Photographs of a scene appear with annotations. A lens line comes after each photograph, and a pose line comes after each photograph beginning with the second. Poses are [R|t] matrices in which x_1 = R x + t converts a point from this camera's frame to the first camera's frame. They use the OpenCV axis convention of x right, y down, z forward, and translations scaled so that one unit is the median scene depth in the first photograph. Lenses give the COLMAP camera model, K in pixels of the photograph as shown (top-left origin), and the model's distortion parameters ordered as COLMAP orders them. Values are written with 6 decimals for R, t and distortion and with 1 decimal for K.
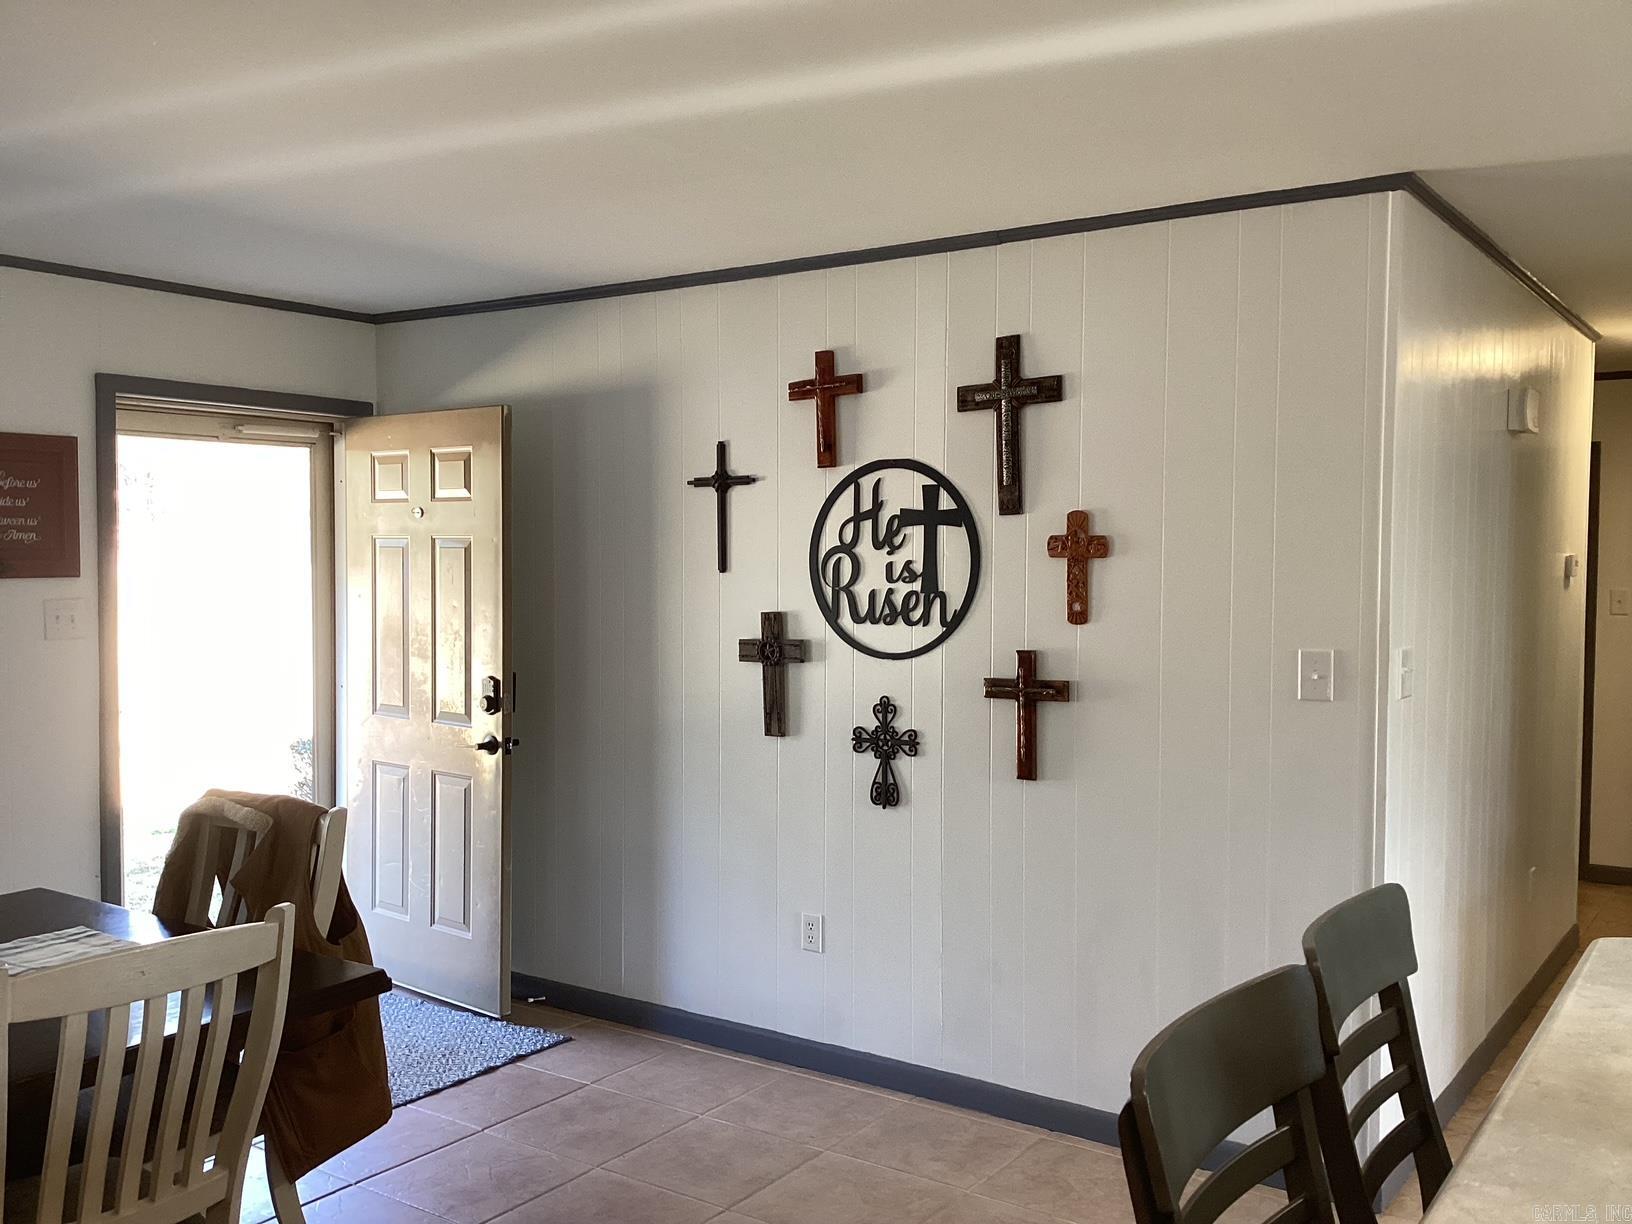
lens RADIAL K [[1468.5, 0, 812.9], [0, 1468.5, 618.6], [0, 0, 1]] dist [0.121767, -0.227576]
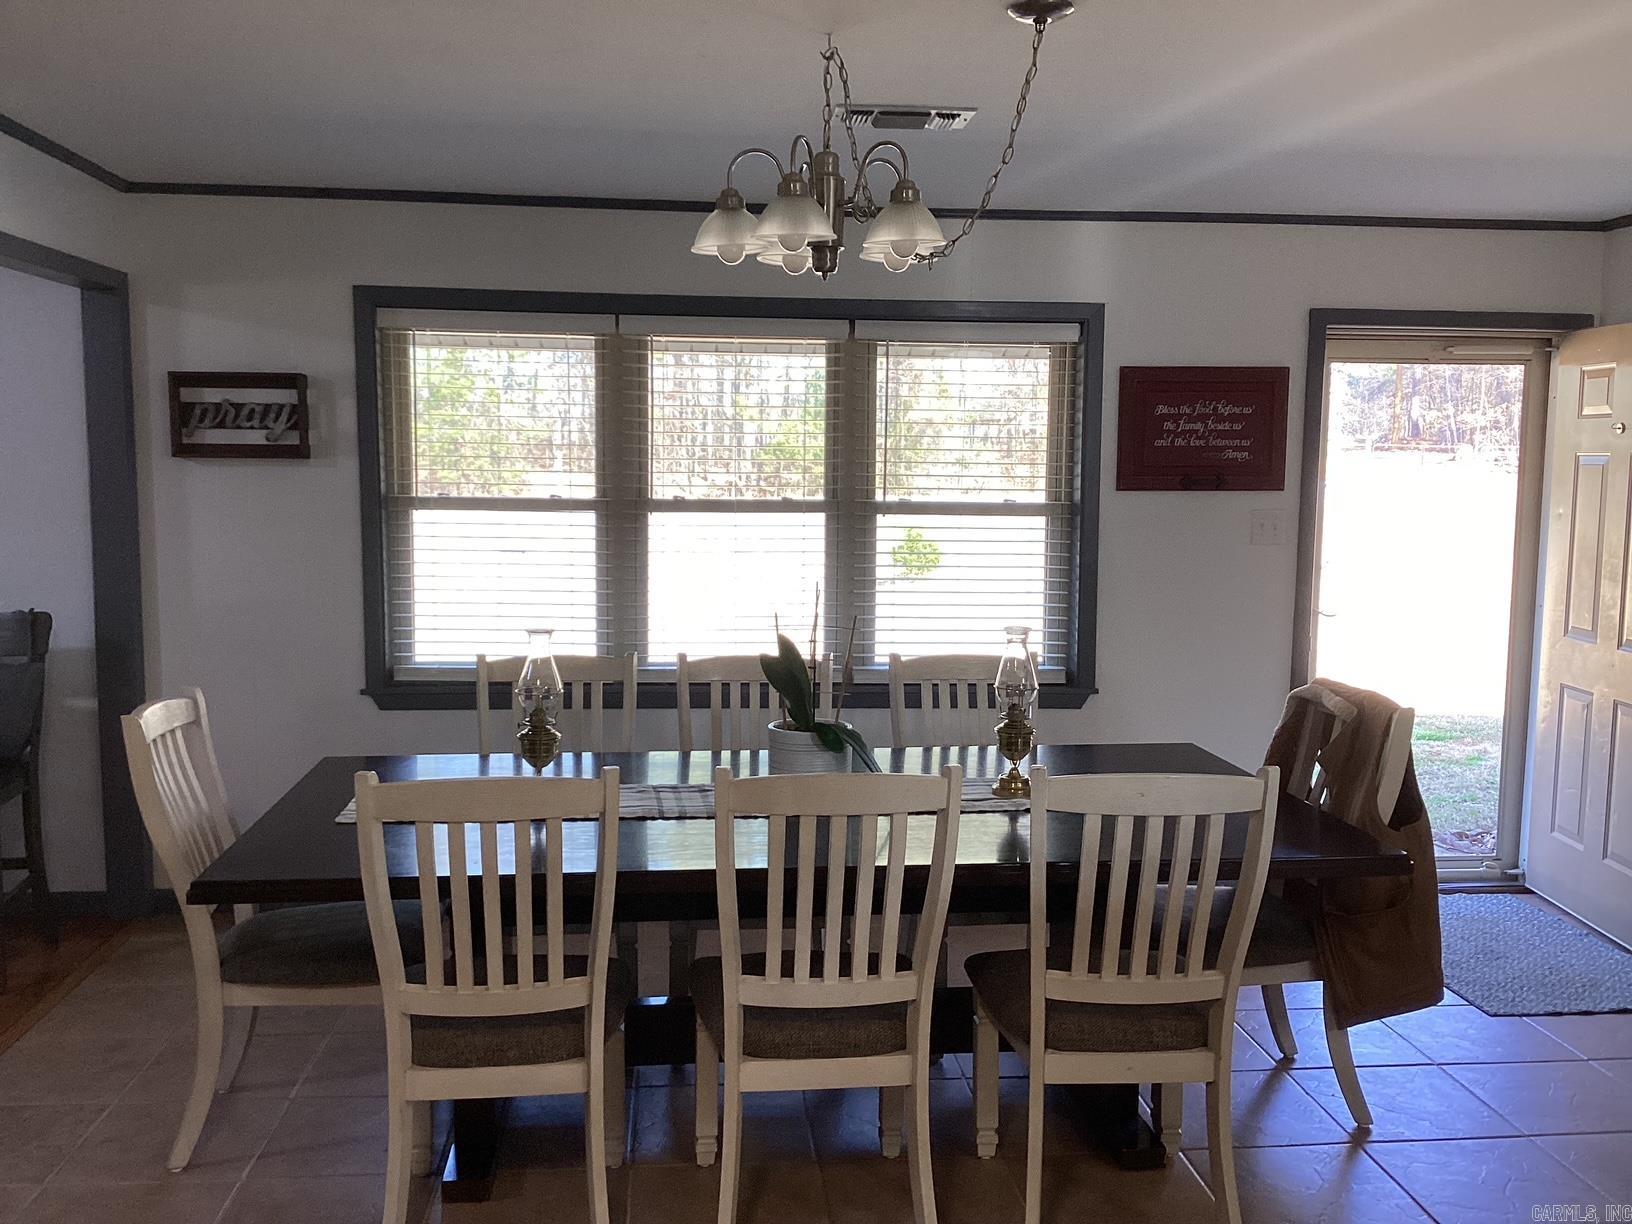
lens RADIAL K [[1468.5, 0, 812.9], [0, 1468.5, 618.6], [0, 0, 1]] dist [0.121767, -0.227576]
pose [[0.657968, 0.083528, -0.748399, 0.119806], [-0.042322, 0.996360, 0.073995, 0.001001], [0.751856, -0.017013, 0.659108, -0.023530]]
